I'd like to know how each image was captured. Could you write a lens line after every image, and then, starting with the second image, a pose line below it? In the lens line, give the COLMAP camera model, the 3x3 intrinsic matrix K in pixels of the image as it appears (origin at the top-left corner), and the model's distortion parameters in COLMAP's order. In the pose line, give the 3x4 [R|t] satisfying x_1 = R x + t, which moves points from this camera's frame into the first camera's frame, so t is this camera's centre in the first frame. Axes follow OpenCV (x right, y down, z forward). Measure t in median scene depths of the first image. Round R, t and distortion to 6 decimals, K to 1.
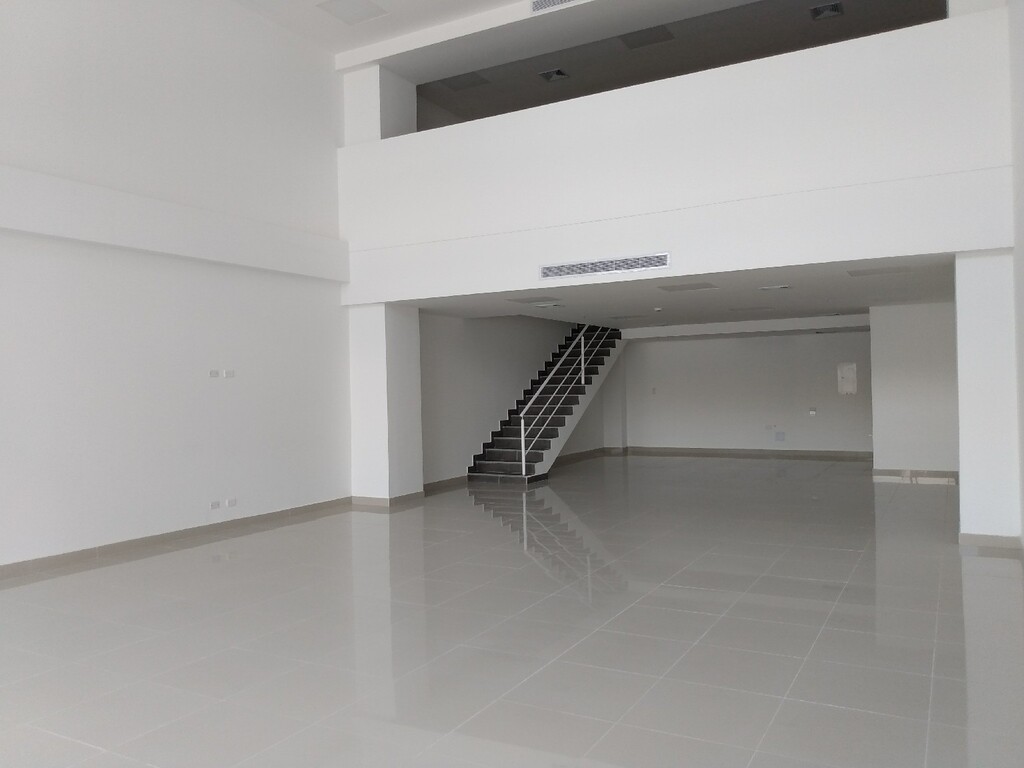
lens RADIAL K [[799.0, 0, 512.0], [0, 799.0, 384.0], [0, 0, 1]] dist [0.151401, -0.251488]
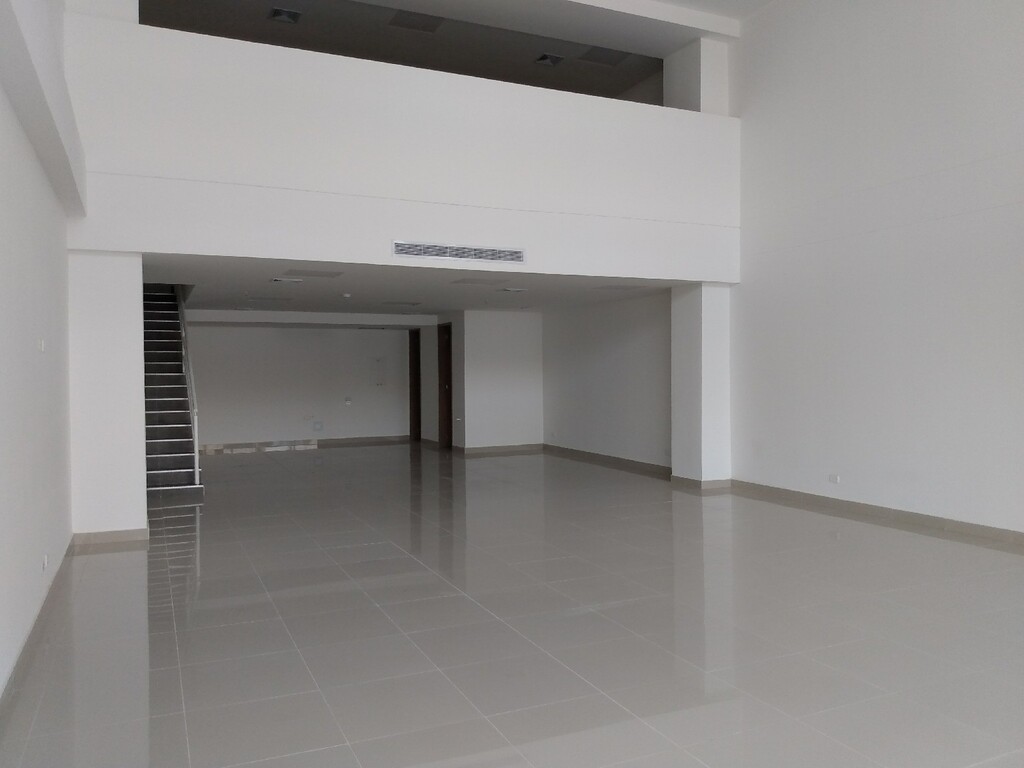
lens RADIAL K [[799.0, 0, 512.0], [0, 799.0, 384.0], [0, 0, 1]] dist [0.151401, -0.251488]
pose [[0.596713, 0.002553, 0.802450, -0.481768], [-0.007864, 0.999966, 0.002666, 0.008782], [-0.802416, -0.007901, 0.596713, 0.271584]]
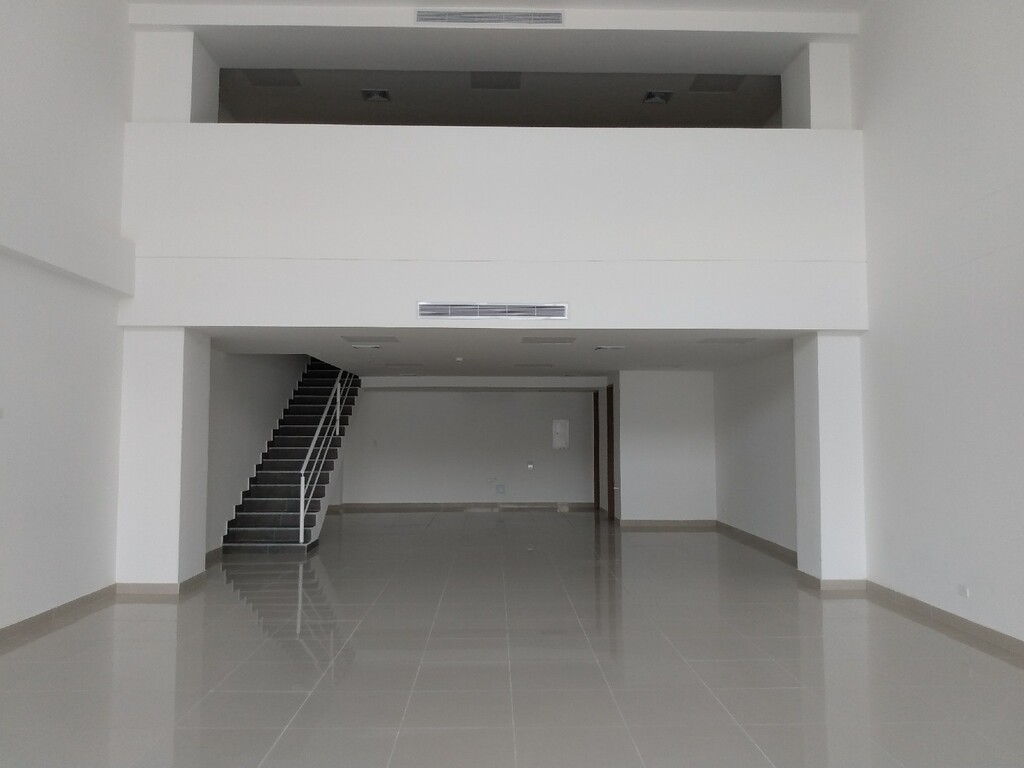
lens RADIAL K [[799.0, 0, 512.0], [0, 799.0, 384.0], [0, 0, 1]] dist [0.151401, -0.251488]
pose [[0.863907, 0.052516, 0.500906, -0.245055], [-0.020962, 0.997436, -0.068420, 0.000326], [-0.503215, 0.048609, 0.862793, 0.149291]]
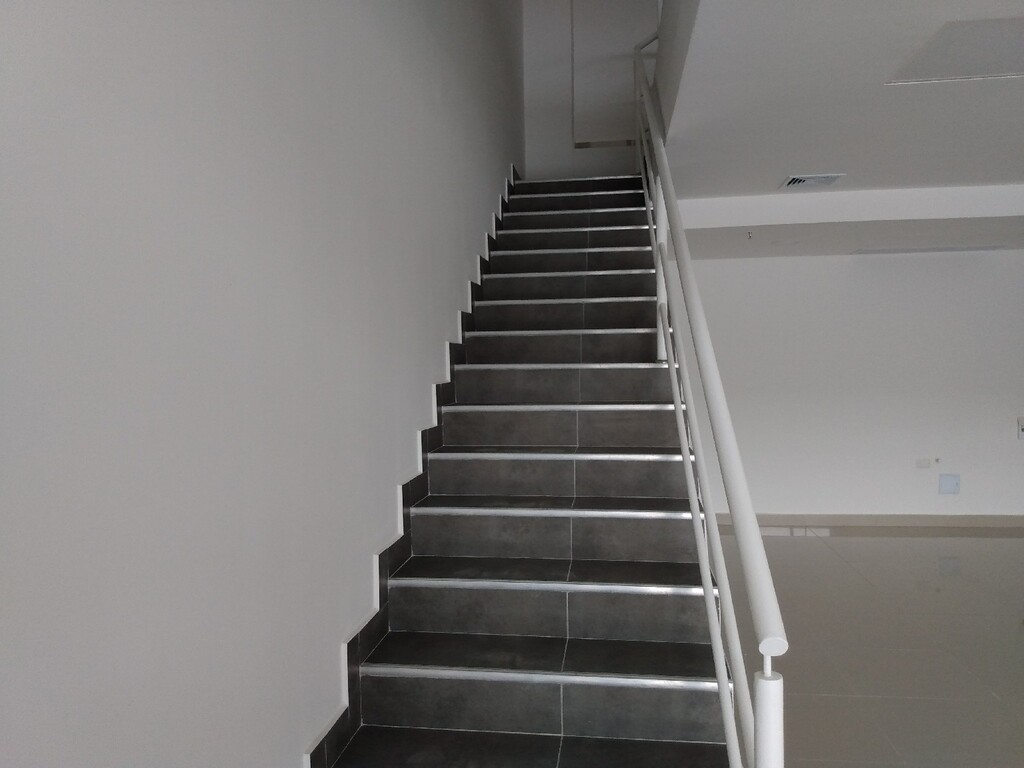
lens RADIAL K [[799.0, 0, 512.0], [0, 799.0, 384.0], [0, 0, 1]] dist [0.151401, -0.251488]
pose [[0.930514, -0.006229, 0.366202, -0.070310], [0.001113, 0.999899, 0.014181, 0.005615], [-0.366253, -0.012788, 0.930427, 0.951962]]
